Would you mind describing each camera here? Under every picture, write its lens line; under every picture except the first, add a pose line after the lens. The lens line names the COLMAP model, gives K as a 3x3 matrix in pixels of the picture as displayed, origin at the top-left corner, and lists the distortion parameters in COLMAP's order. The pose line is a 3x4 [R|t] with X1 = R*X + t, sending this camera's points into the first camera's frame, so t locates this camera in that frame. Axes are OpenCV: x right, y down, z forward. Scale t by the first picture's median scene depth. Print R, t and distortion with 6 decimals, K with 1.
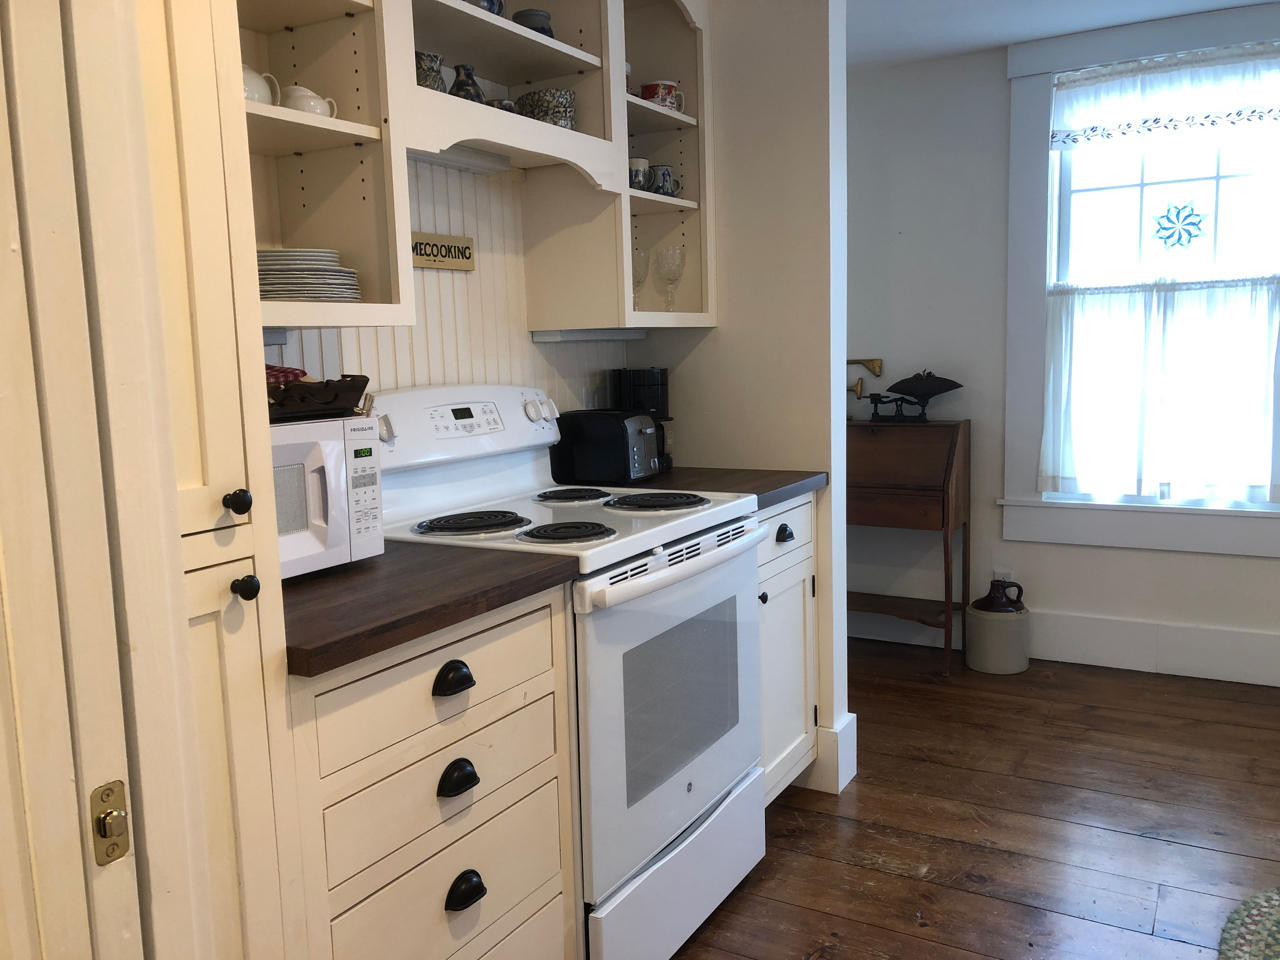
lens RADIAL K [[1048.5, 0, 646.6], [0, 1048.5, 479.1], [0, 0, 1]] dist [0.040871, -0.035875]
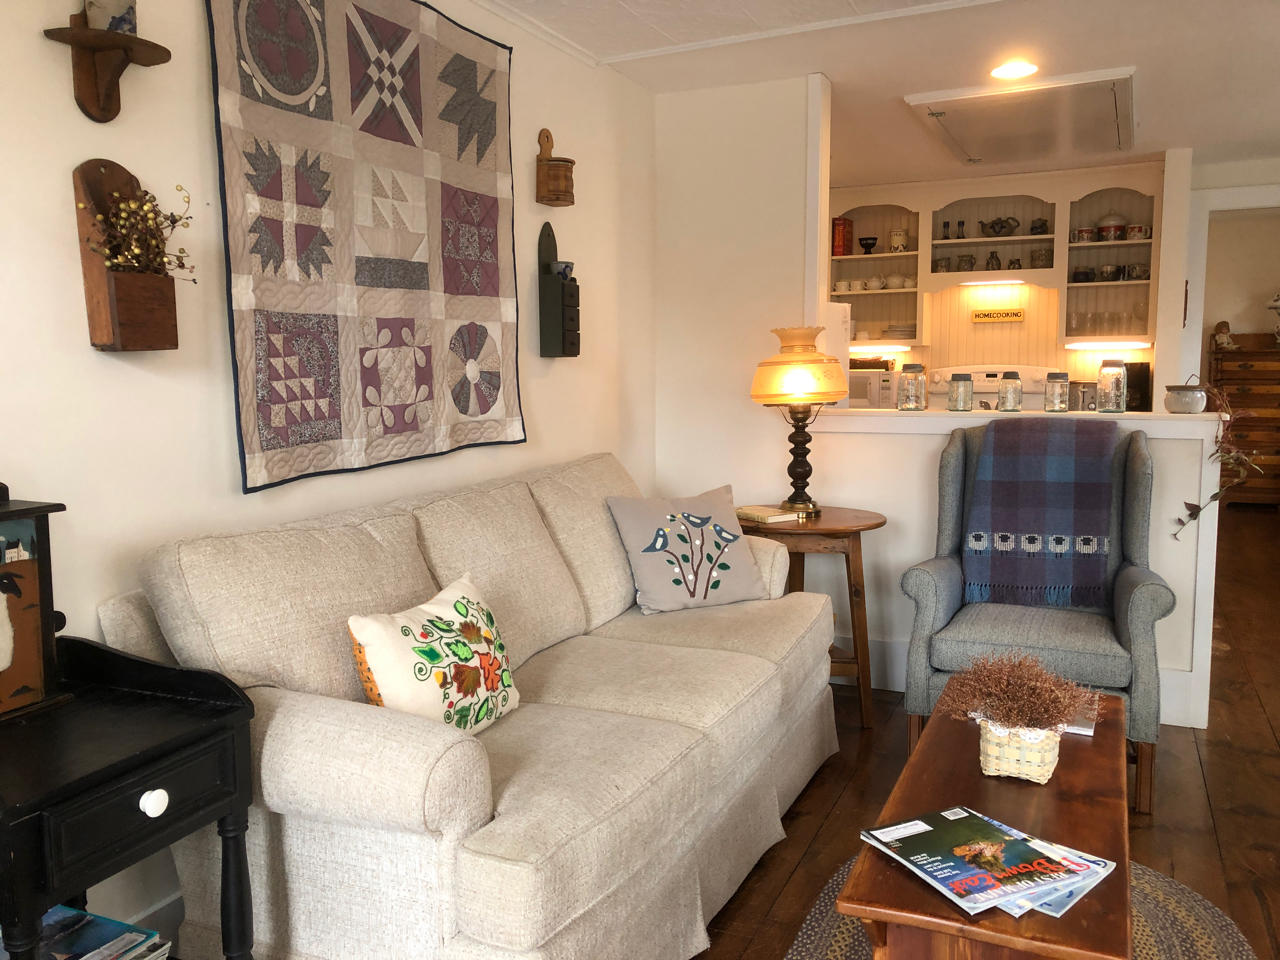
lens RADIAL K [[1048.5, 0, 635.7], [0, 1048.5, 475.8], [0, 0, 1]] dist [0.040871, -0.035875]
pose [[0.091422, 0.132772, -0.986921, 2.531237], [-0.121151, 0.985193, 0.121316, -0.027729], [0.988415, 0.108476, 0.106154, -0.168355]]
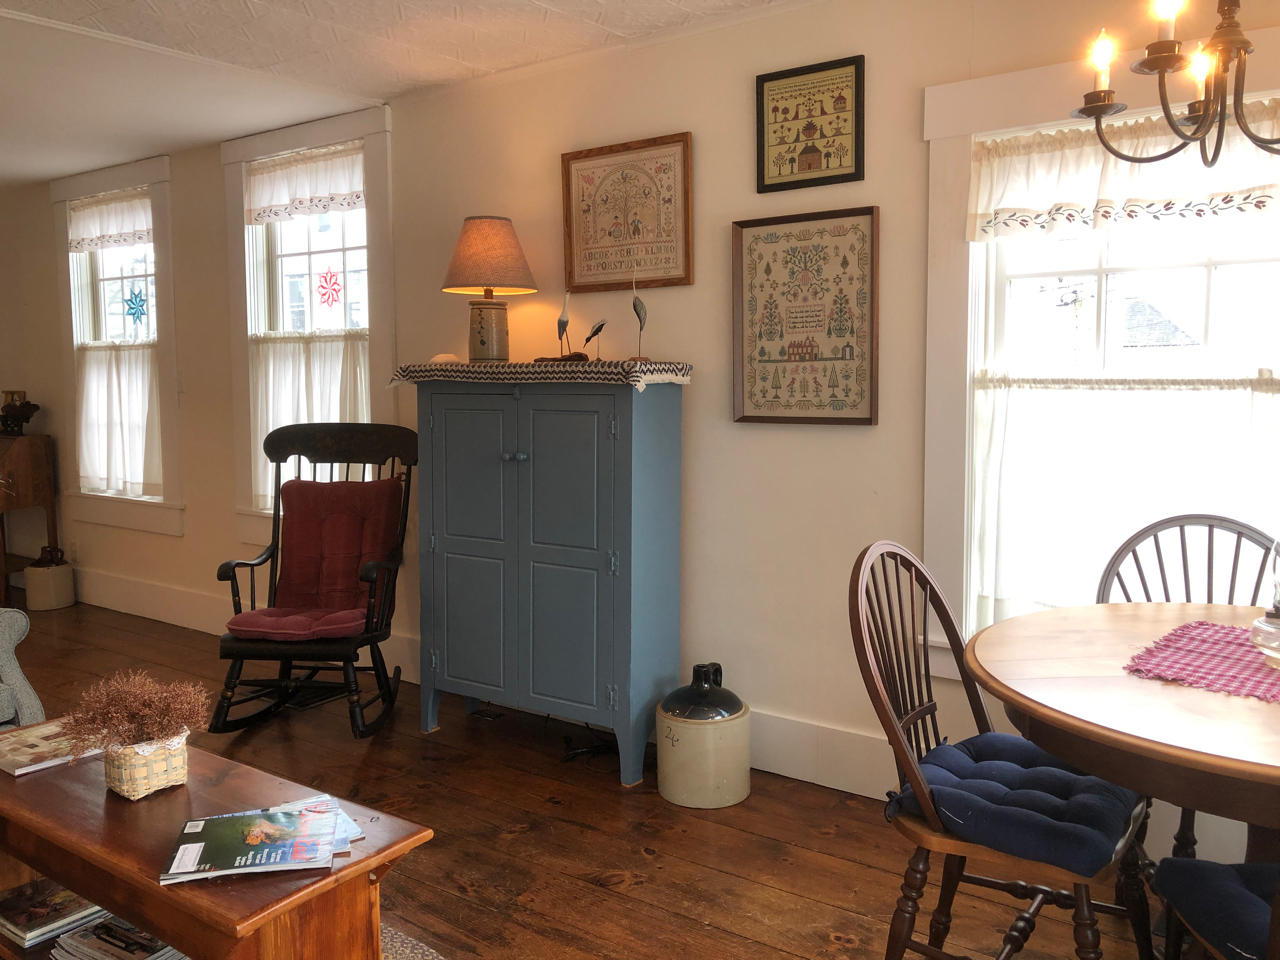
lens RADIAL K [[1048.5, 0, 630.9], [0, 1048.5, 474.4], [0, 0, 1]] dist [0.040871, -0.035875]
pose [[0.993958, 0.027804, -0.106179, 2.224153], [-0.031057, 0.999094, -0.029112, 0.028536], [0.105273, 0.032233, 0.993921, -0.608925]]
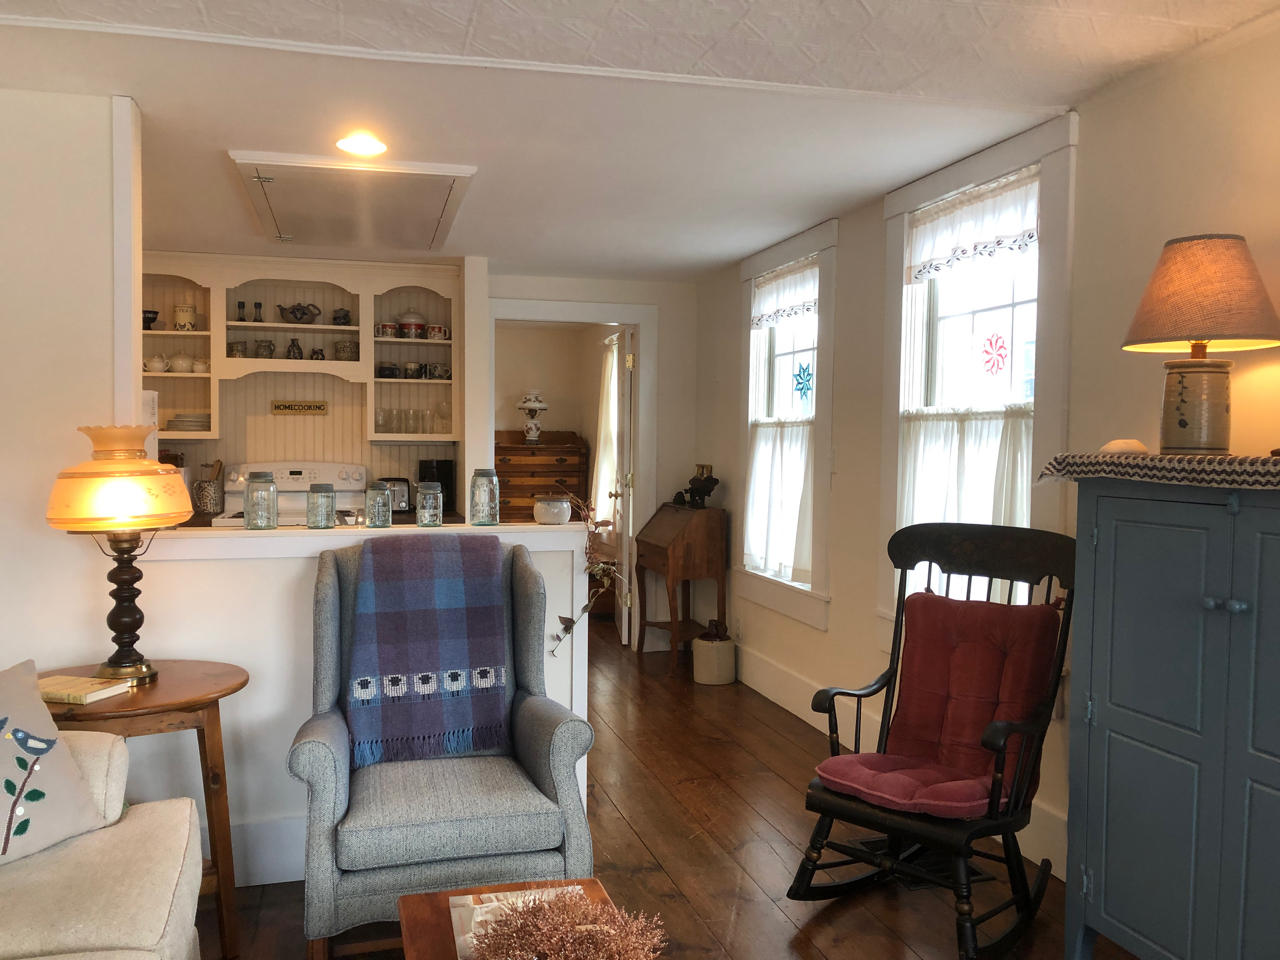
lens RADIAL K [[1048.5, 0, 624.4], [0, 1048.5, 472.8], [0, 0, 1]] dist [0.040871, -0.035875]
pose [[0.704981, 0.051596, -0.707347, 2.186766], [-0.115922, 0.992321, -0.043151, -0.047936], [0.699689, 0.112417, 0.705548, -0.209399]]
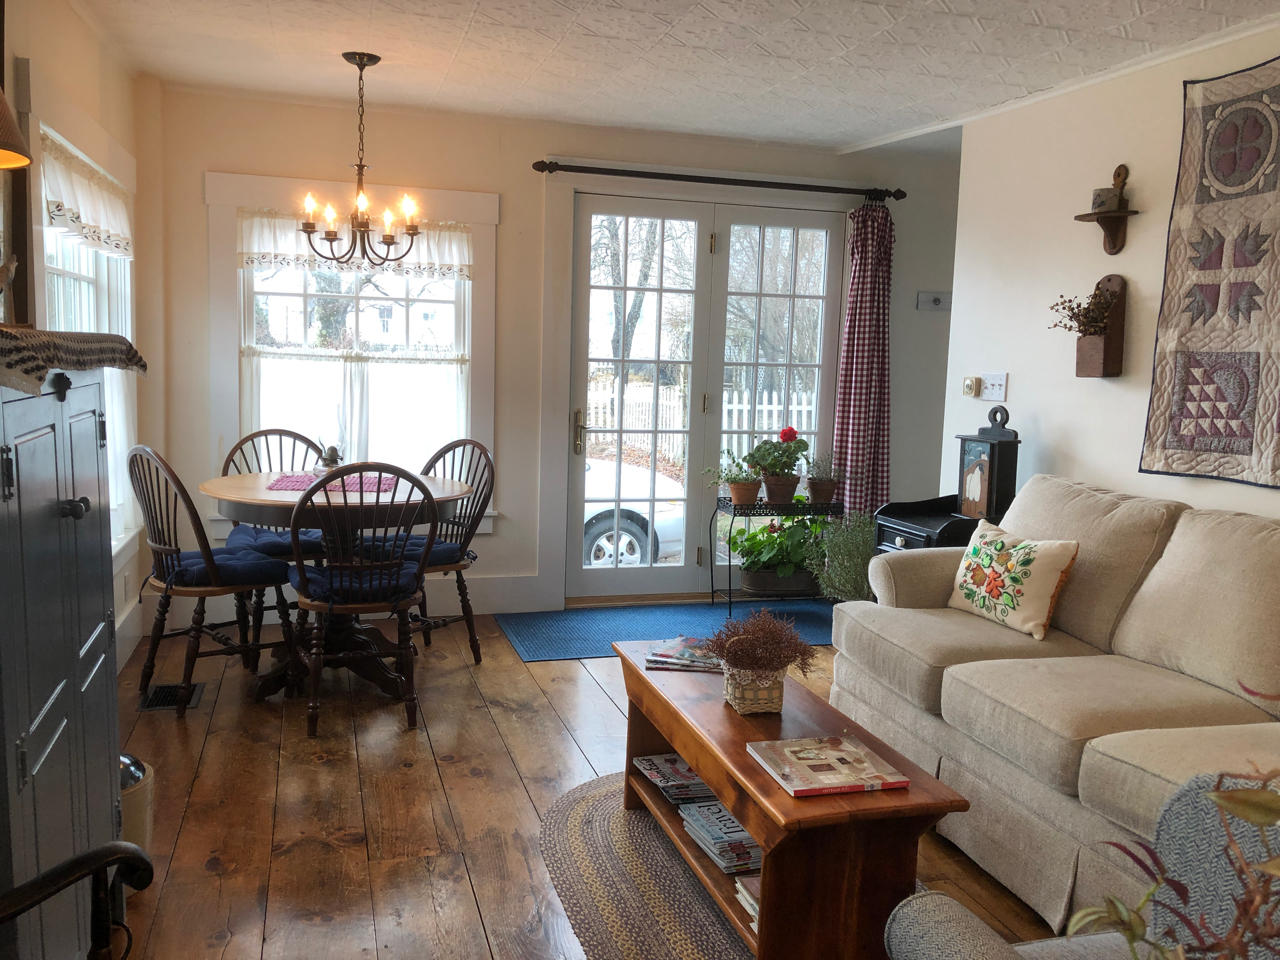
lens RADIAL K [[1048.5, 0, 635.3], [0, 1048.5, 492.2], [0, 0, 1]] dist [0.040871, -0.035875]
pose [[-0.726185, -0.086685, 0.682012, 1.059364], [0.075146, 0.976067, 0.204074, -0.177539], [-0.683380, 0.199446, -0.702292, 1.100997]]
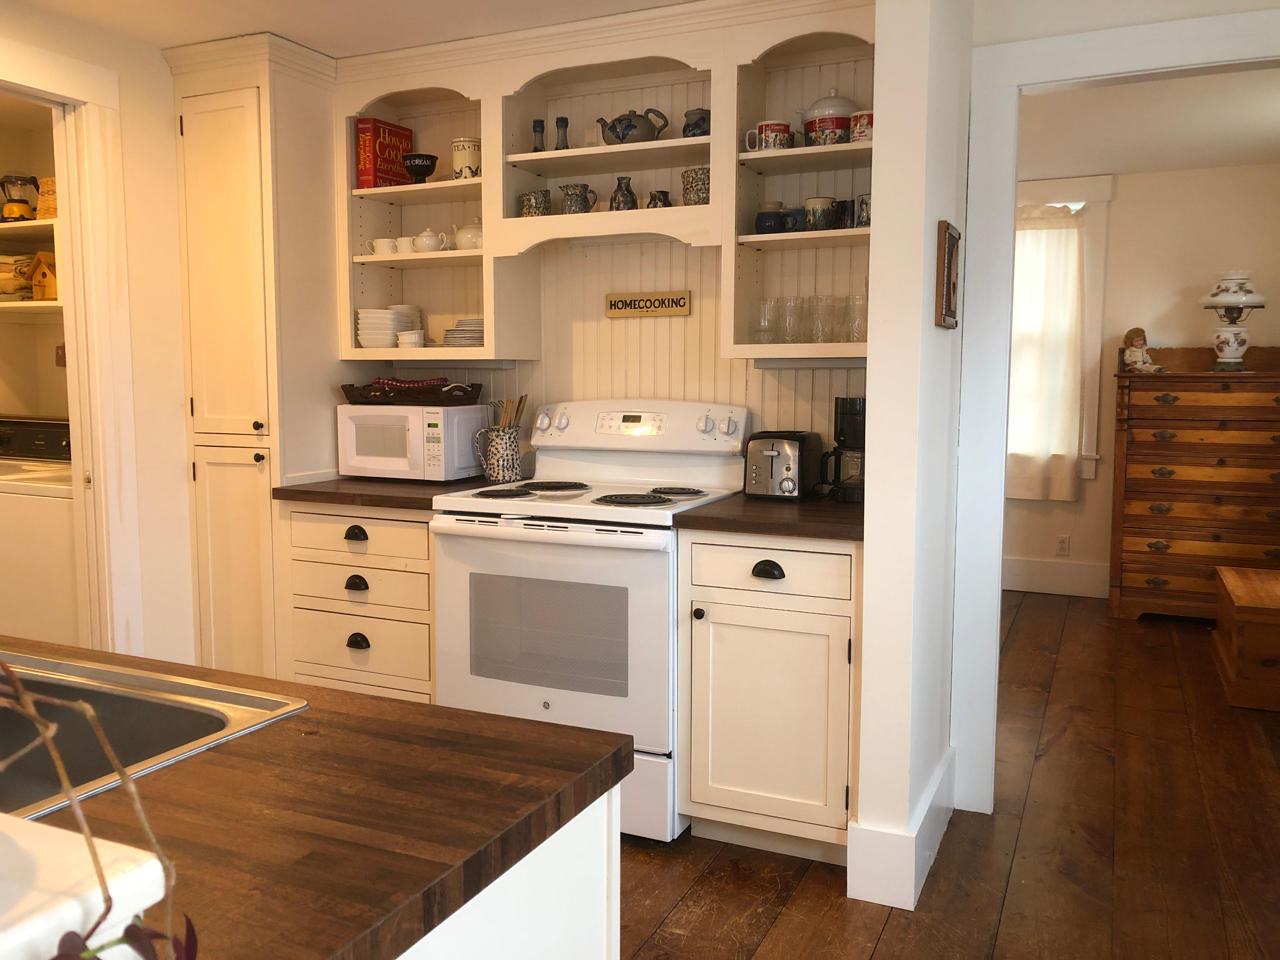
lens RADIAL K [[1048.5, 0, 609.3], [0, 1048.5, 482.0], [0, 0, 1]] dist [0.040871, -0.035875]
pose [[0.073060, 0.127519, -0.989142, 1.269379], [-0.131640, 0.984348, 0.117178, -0.145214], [0.988602, 0.121649, 0.088703, 0.885311]]
